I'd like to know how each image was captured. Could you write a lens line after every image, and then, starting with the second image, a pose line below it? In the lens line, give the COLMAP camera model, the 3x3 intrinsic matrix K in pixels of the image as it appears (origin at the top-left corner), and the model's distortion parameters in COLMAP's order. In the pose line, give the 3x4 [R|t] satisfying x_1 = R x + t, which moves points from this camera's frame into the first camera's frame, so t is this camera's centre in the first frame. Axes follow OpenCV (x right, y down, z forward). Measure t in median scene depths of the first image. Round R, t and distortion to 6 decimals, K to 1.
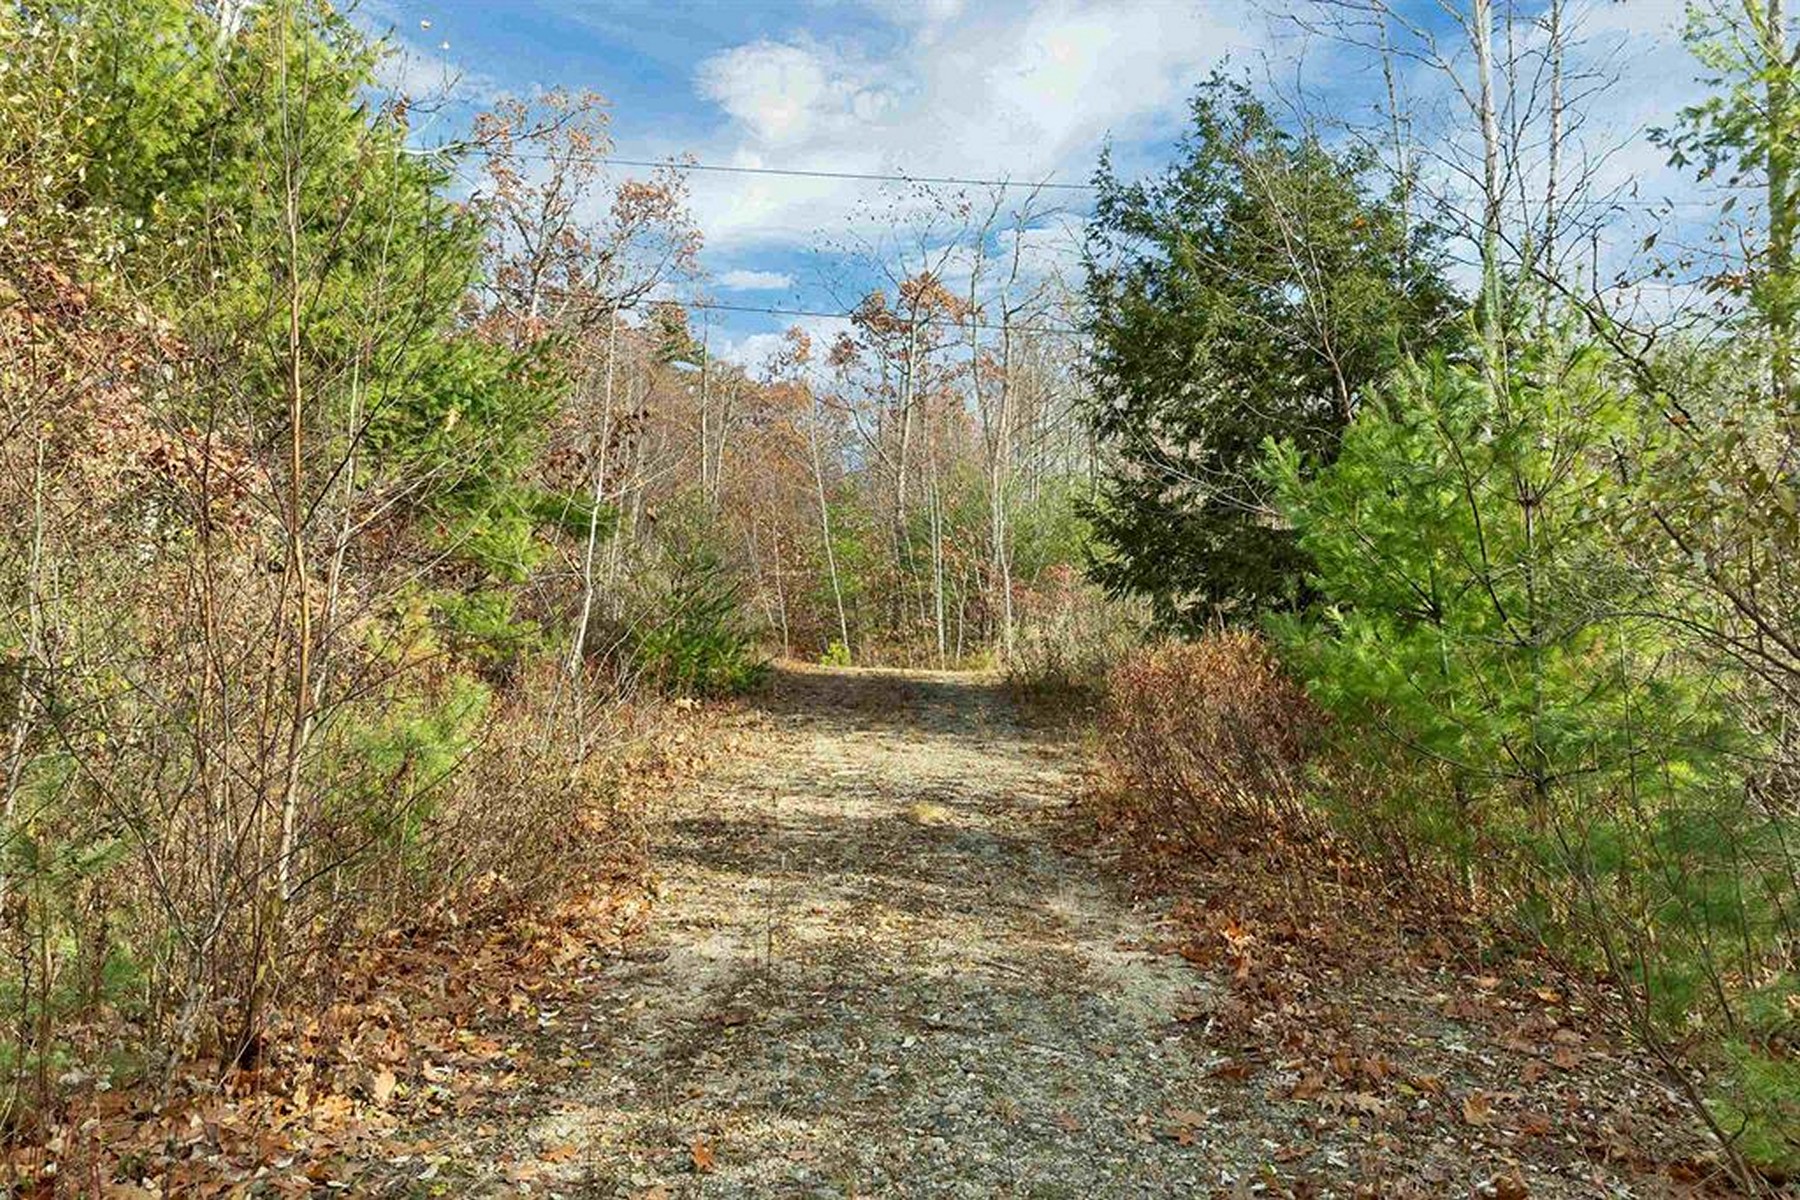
lens RADIAL K [[1289.2, 0, 871.2], [0, 1289.2, 589.2], [0, 0, 1]] dist [-0.036841, 0.009491]
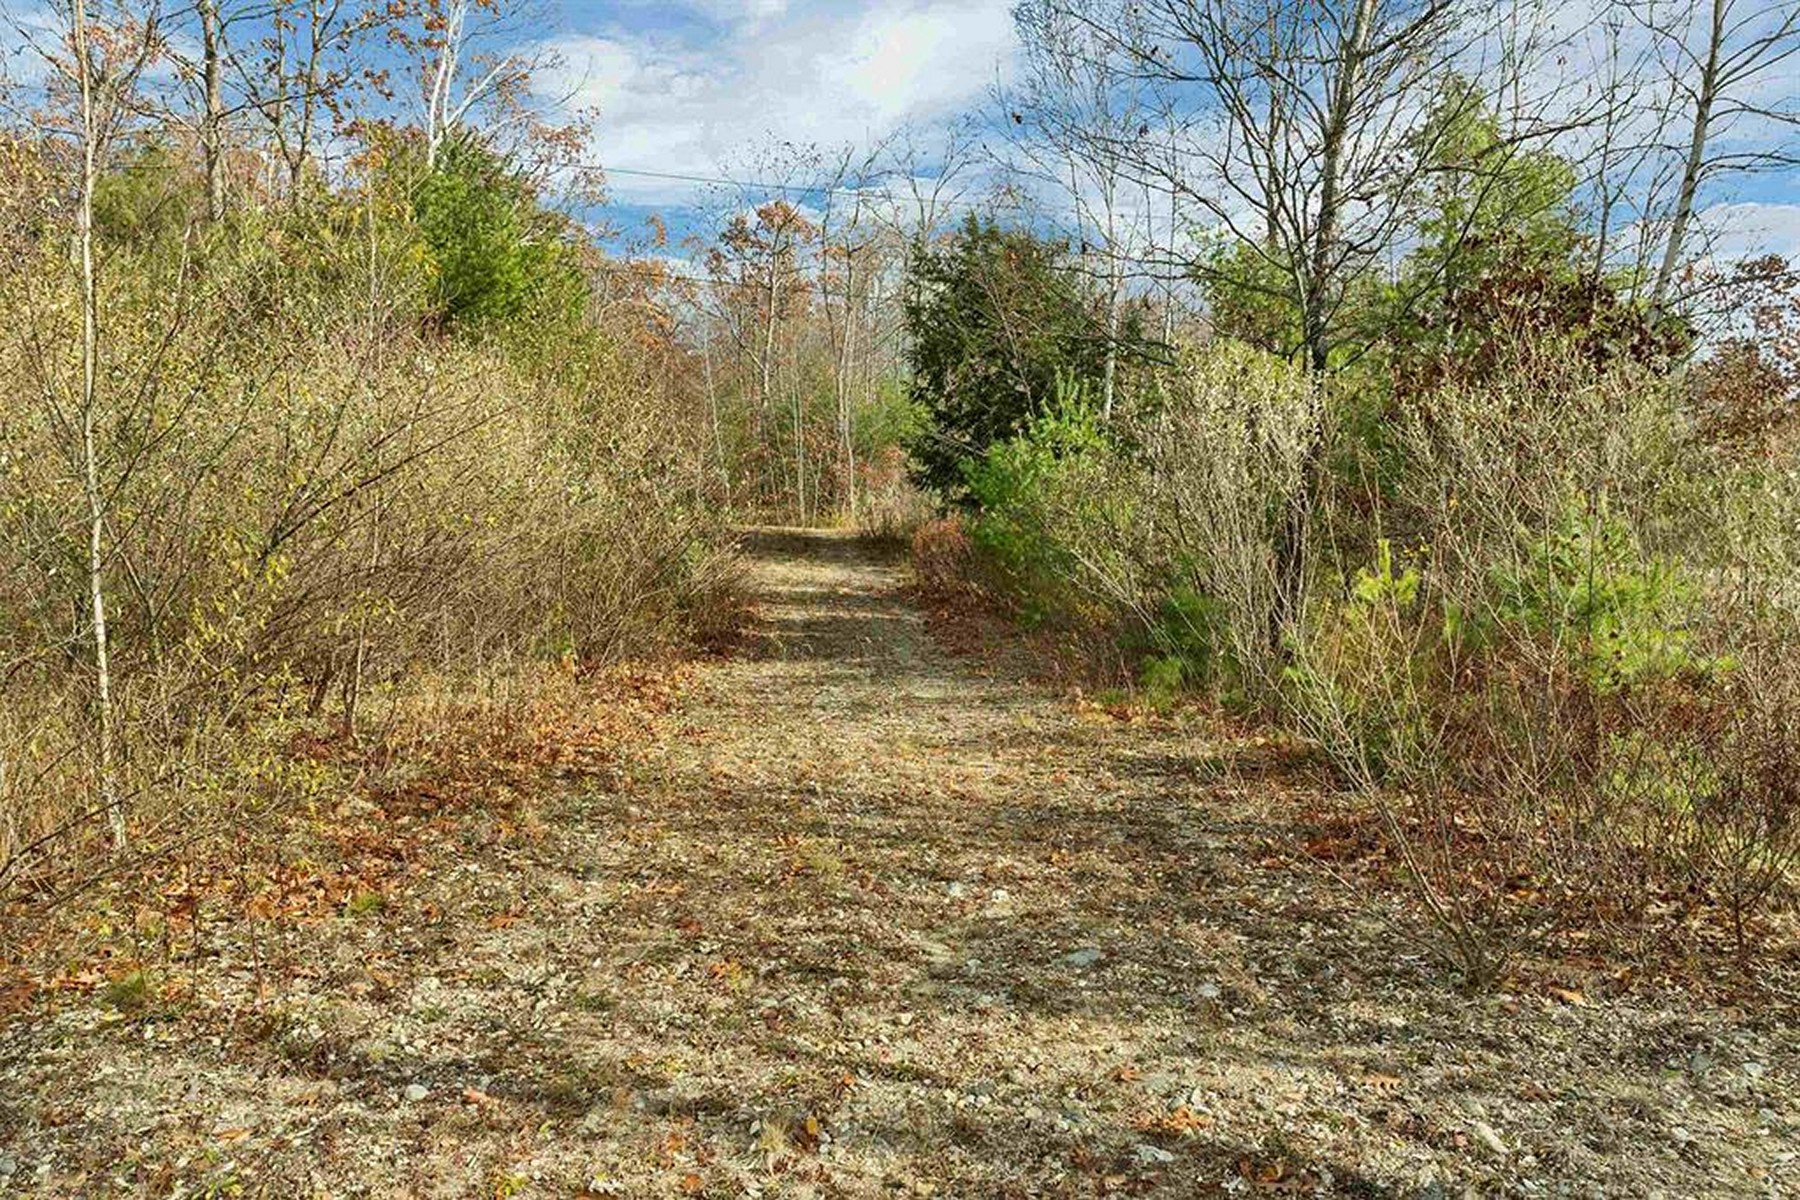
lens RADIAL K [[1289.2, 0, 871.2], [0, 1289.2, 589.2], [0, 0, 1]] dist [-0.036841, 0.009491]
pose [[0.991170, -0.012348, 0.132018, -0.117605], [-0.003044, 0.993273, 0.115759, -0.062149], [-0.132559, -0.115139, 0.984465, -0.766301]]
